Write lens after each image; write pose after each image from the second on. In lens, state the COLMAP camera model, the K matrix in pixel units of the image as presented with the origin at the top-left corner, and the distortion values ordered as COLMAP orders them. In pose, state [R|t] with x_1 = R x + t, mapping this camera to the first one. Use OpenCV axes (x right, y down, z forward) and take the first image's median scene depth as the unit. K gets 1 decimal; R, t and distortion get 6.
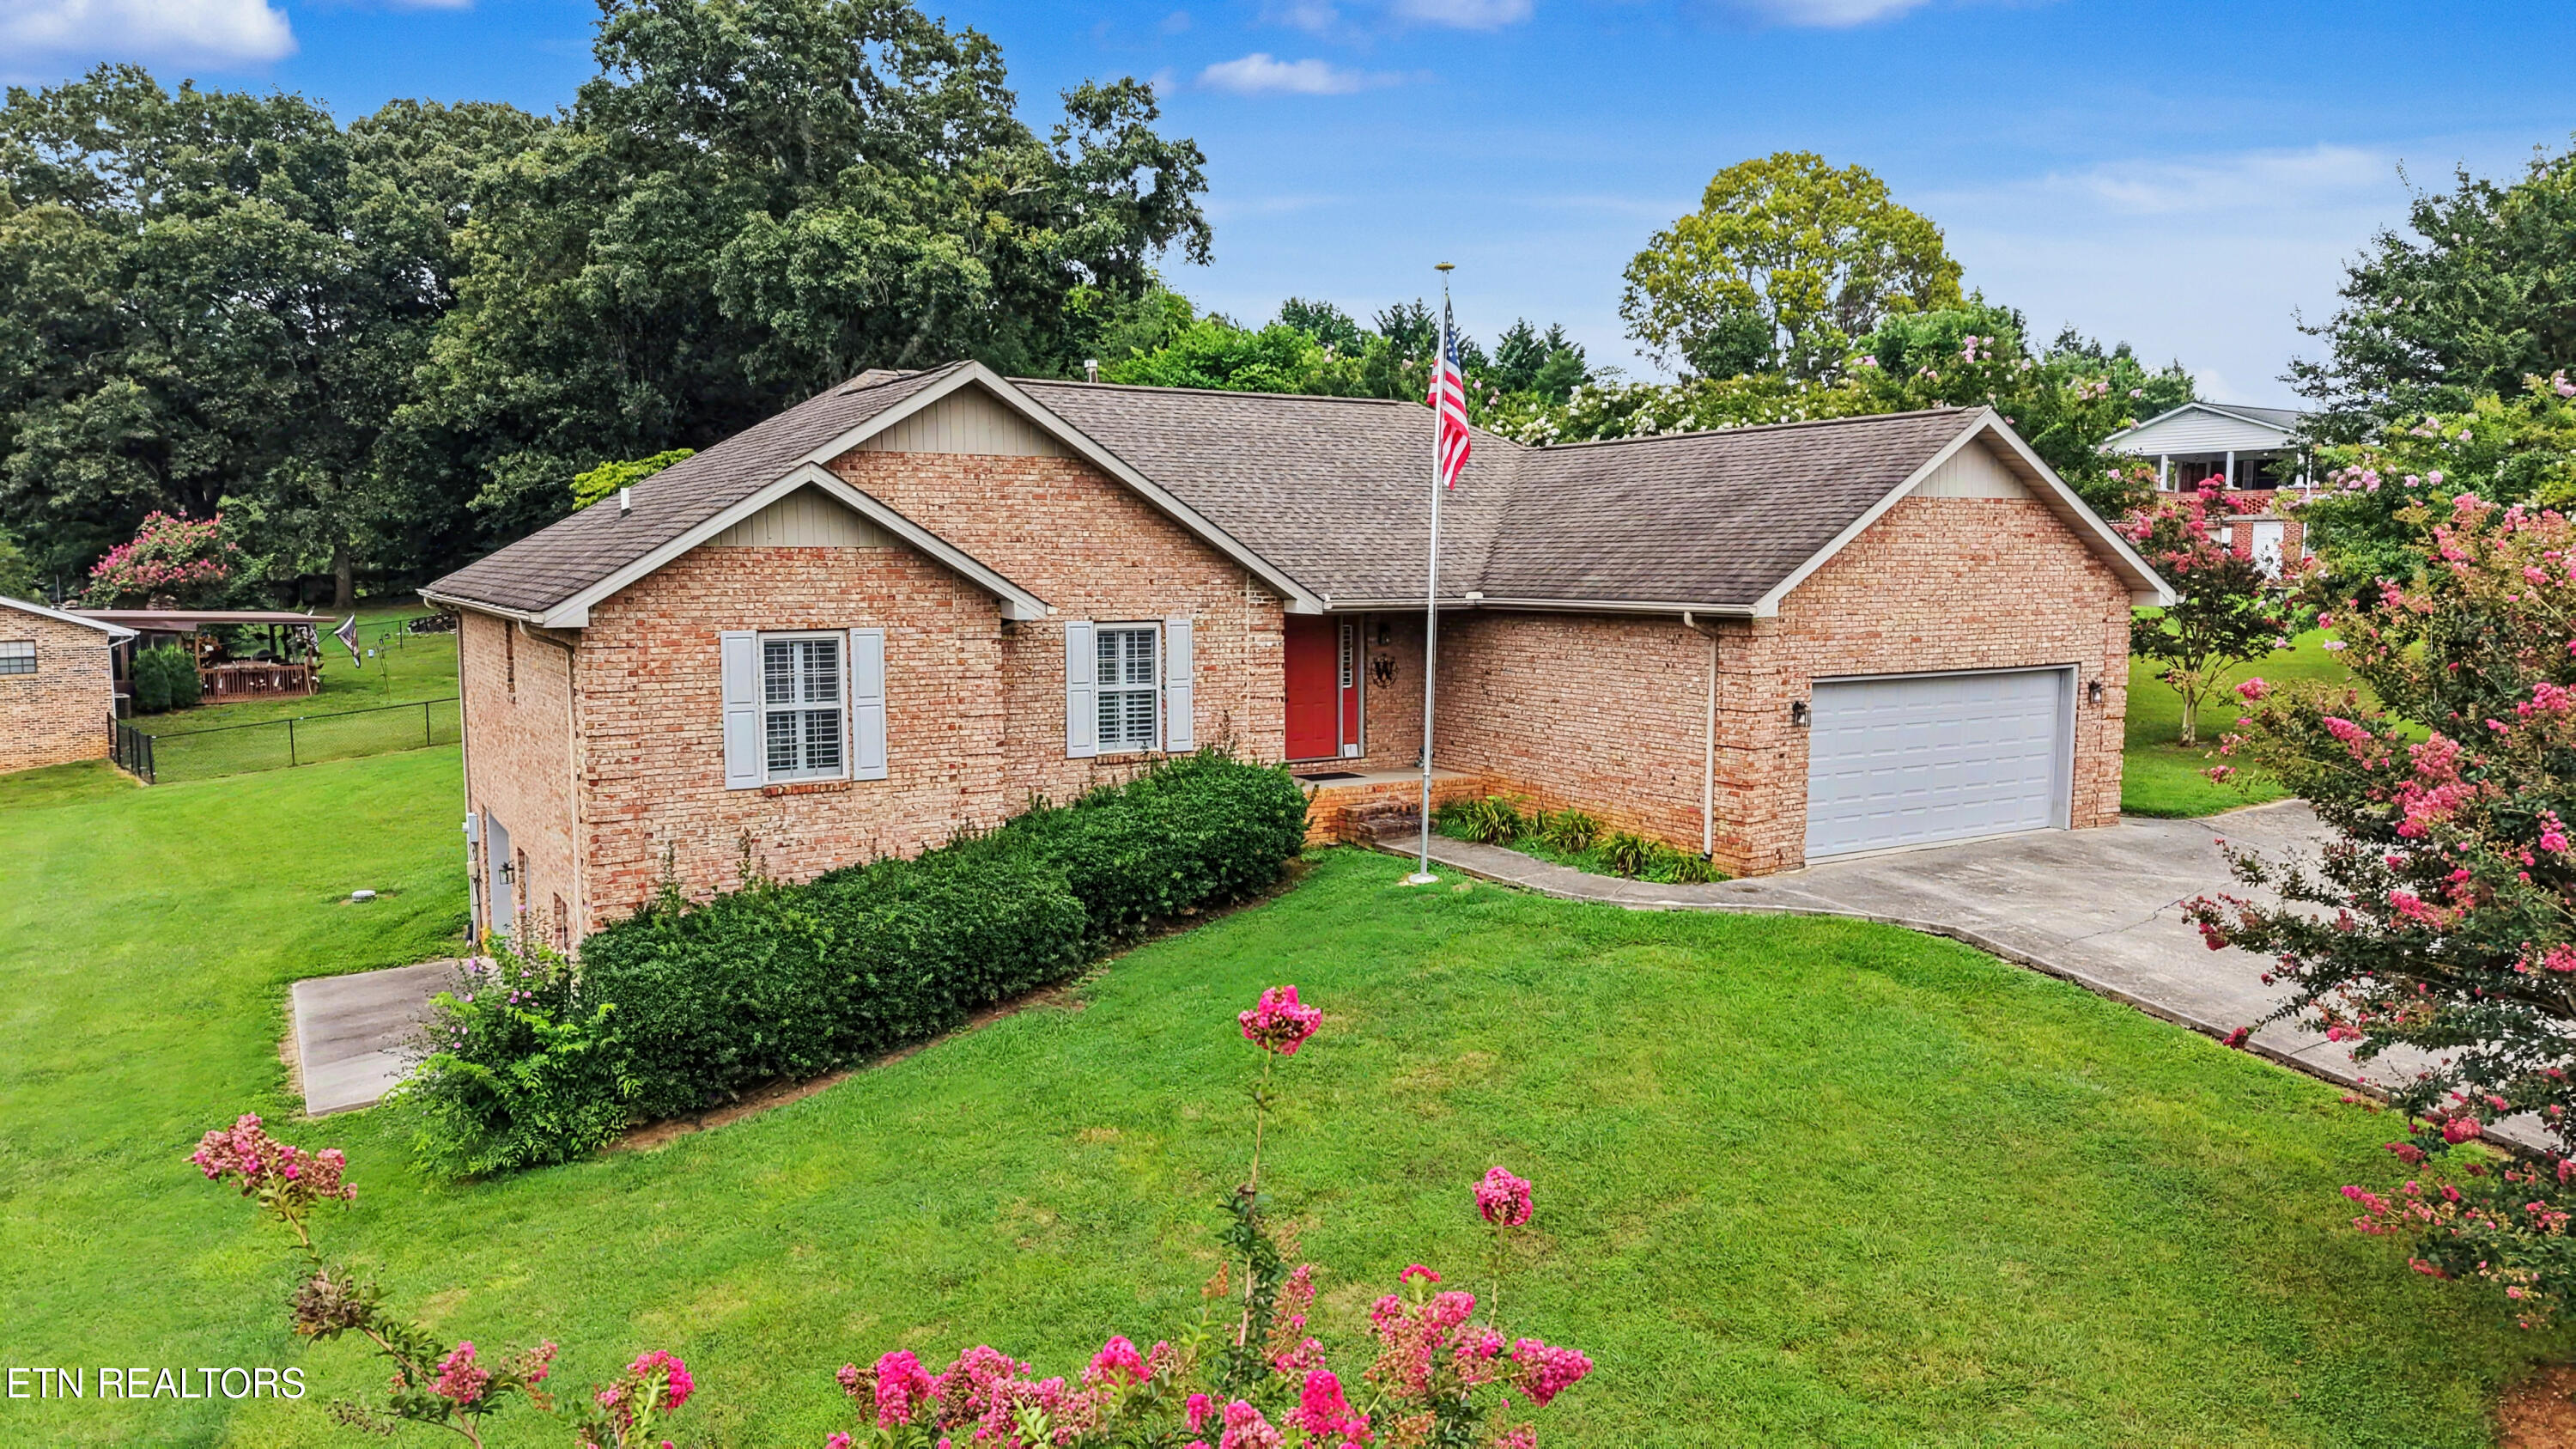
lens RADIAL K [[1725.0, 0, 1288.0], [0, 1725.0, 724.5], [0, 0, 1]] dist [0.057389, -0.070287]
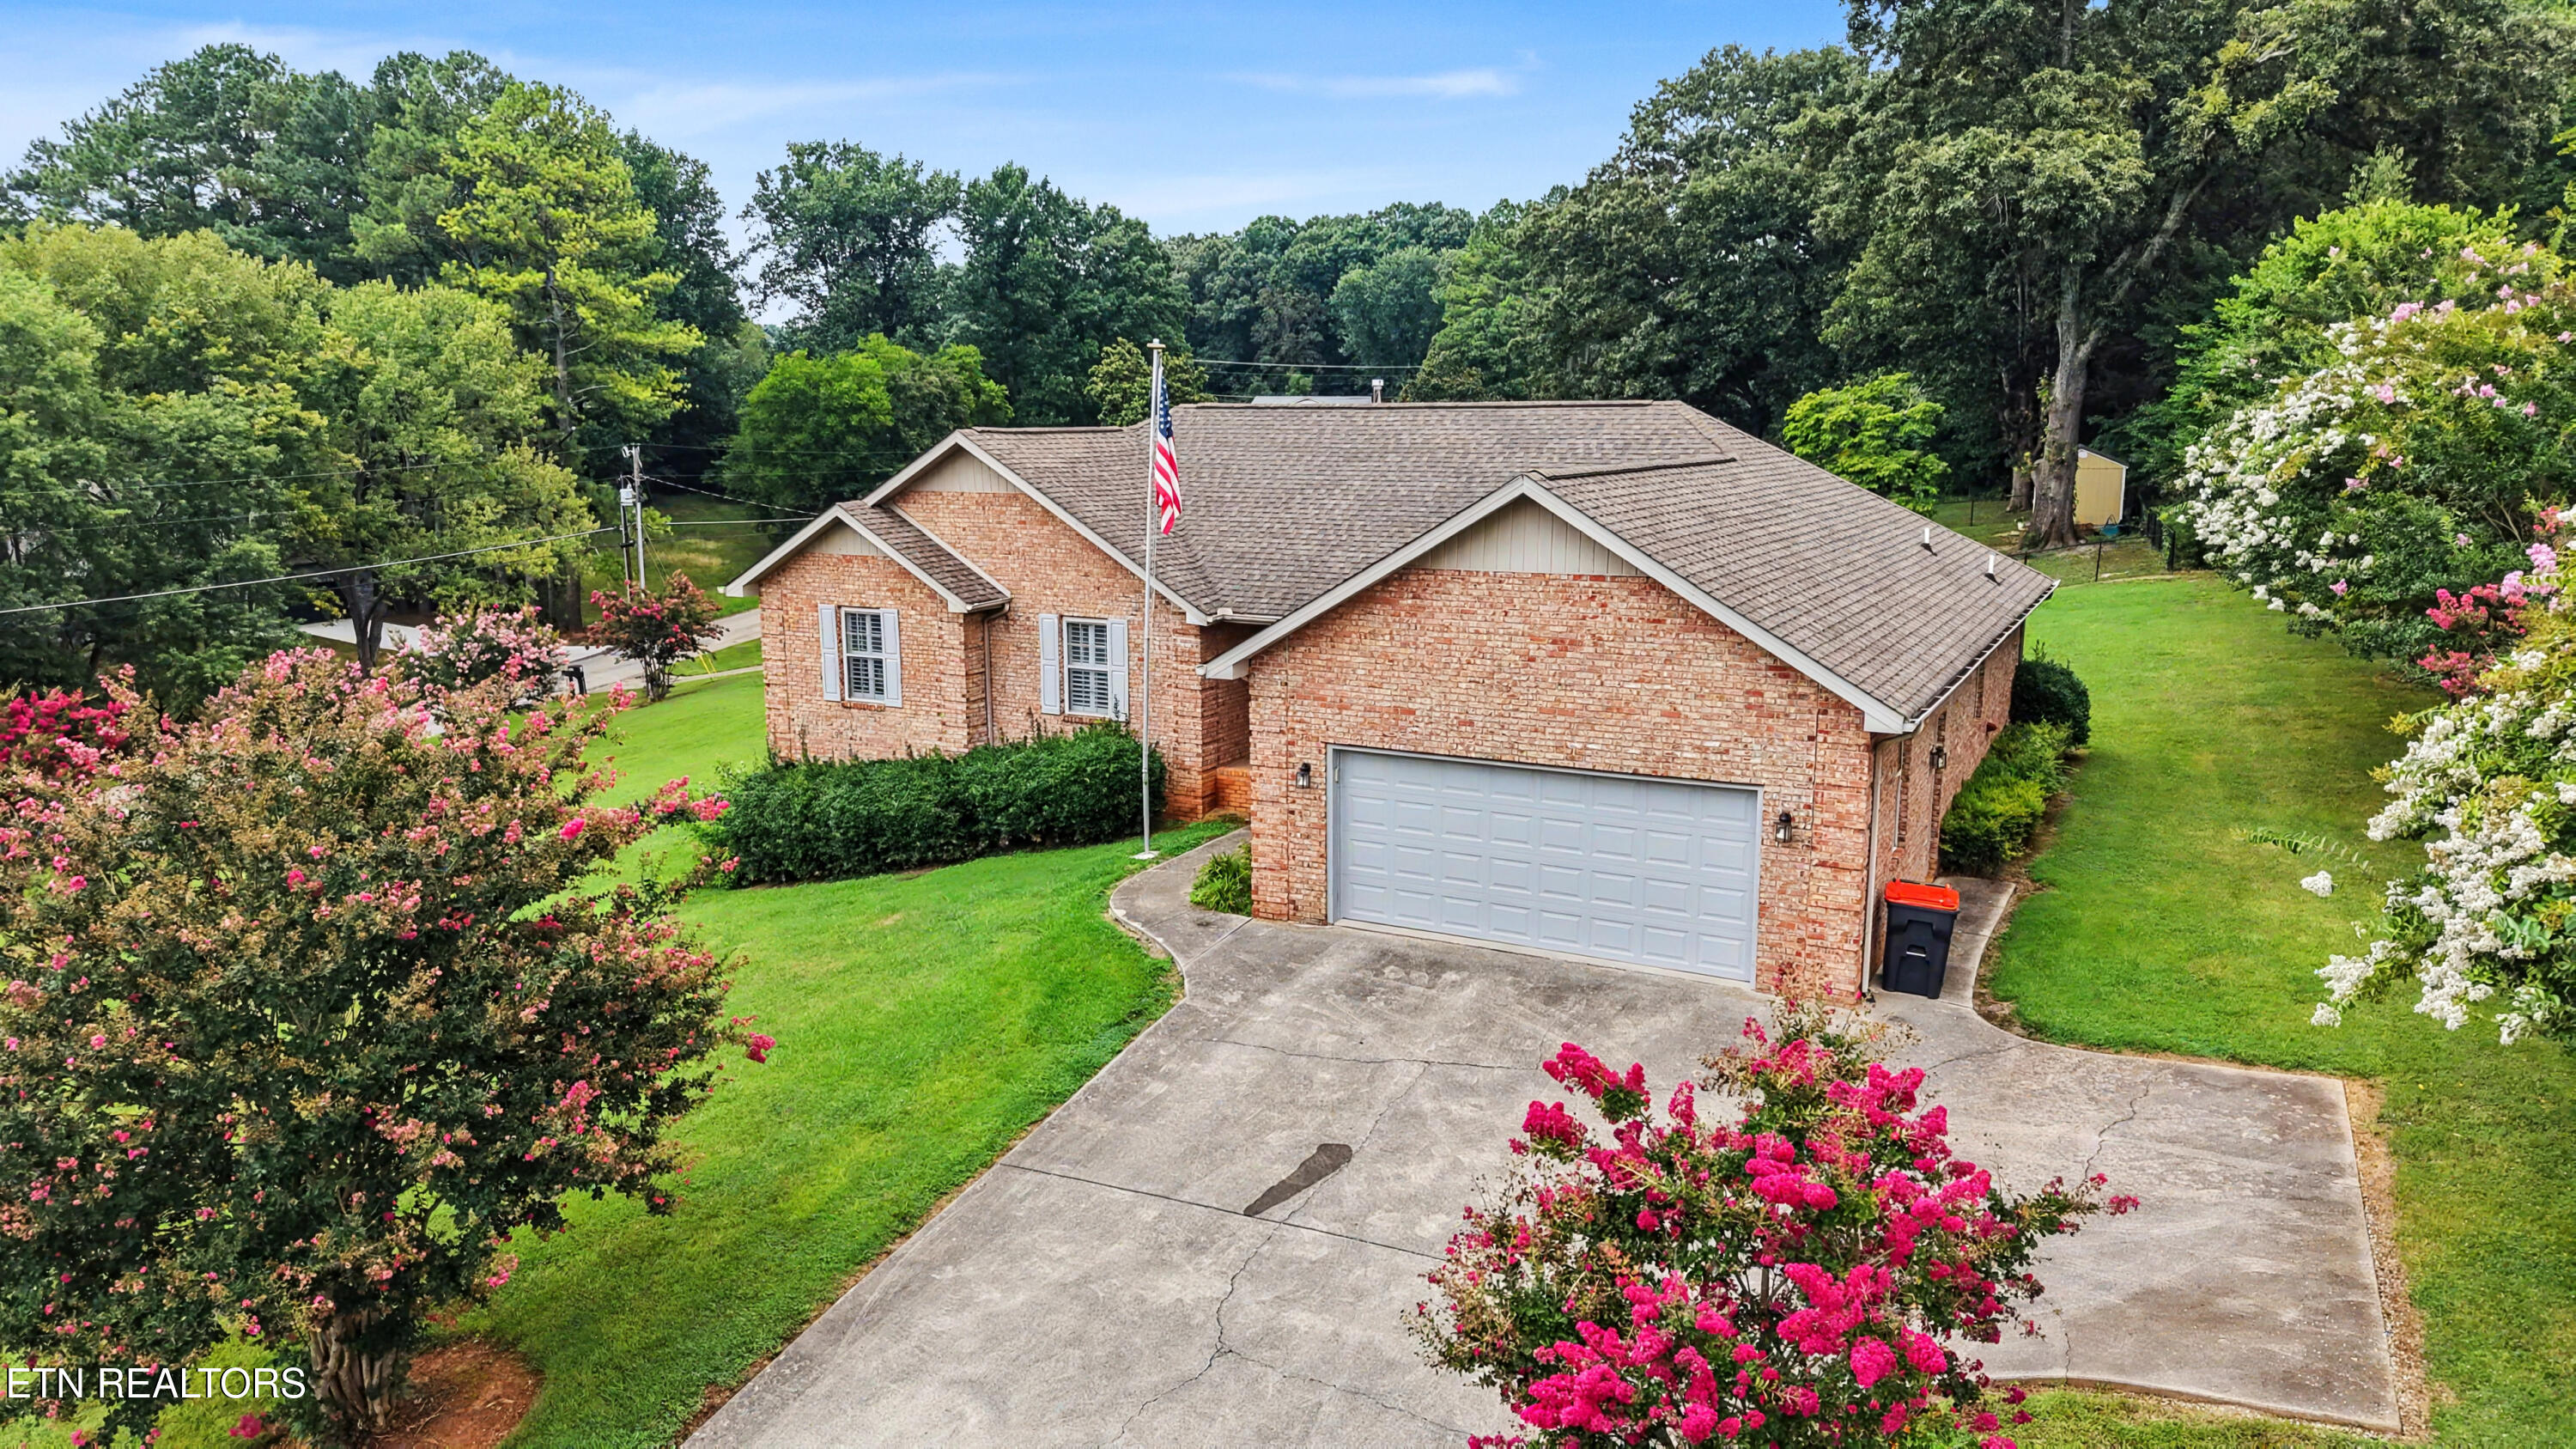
lens RADIAL K [[1717.6, 0, 1294.9], [0, 1717.6, 725.9], [0, 0, 1]] dist [0.033764, -0.037112]
pose [[0.515380, 0.155404, -0.842753, 0.775554], [-0.083951, 0.987845, 0.130819, -0.113827], [0.852839, 0.003329, 0.522163, 0.315348]]
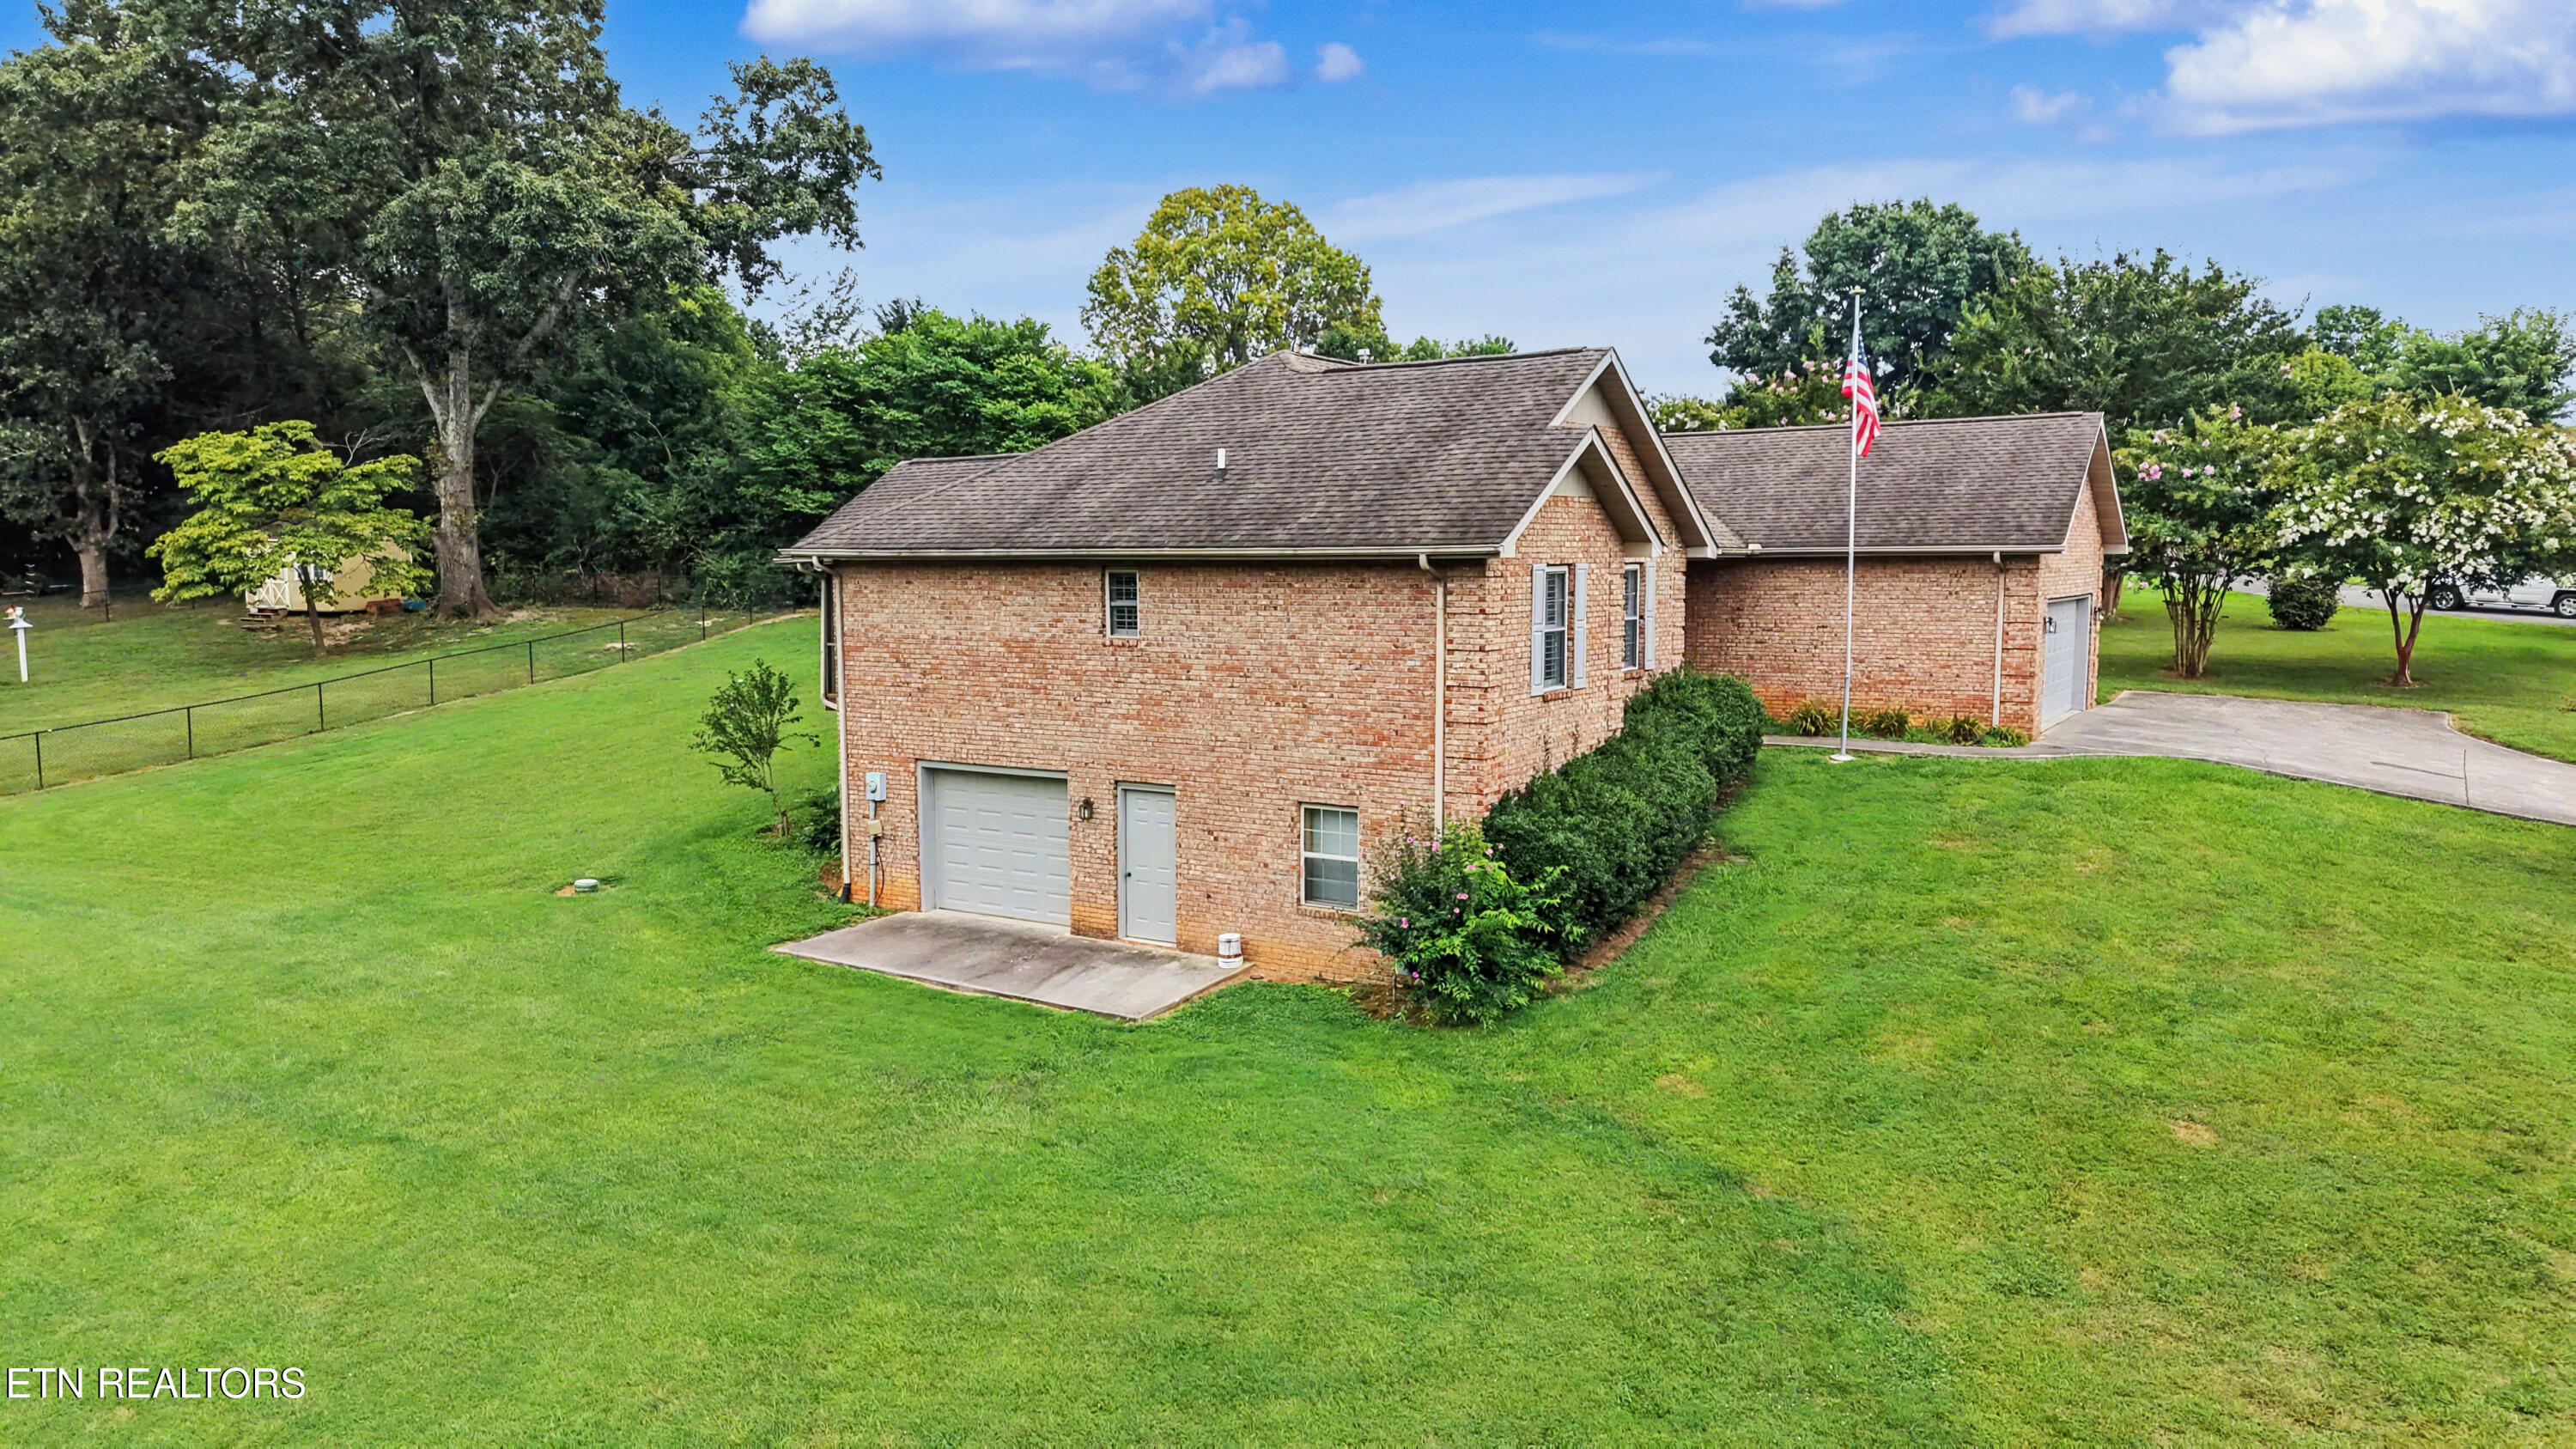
lens RADIAL K [[1717.6, 0, 1294.9], [0, 1717.6, 725.9], [0, 0, 1]] dist [0.033764, -0.037112]
pose [[0.899429, -0.045110, 0.434732, -0.590297], [0.046716, 0.998884, 0.006998, 0.025610], [-0.434562, 0.014014, 0.900533, 0.003765]]
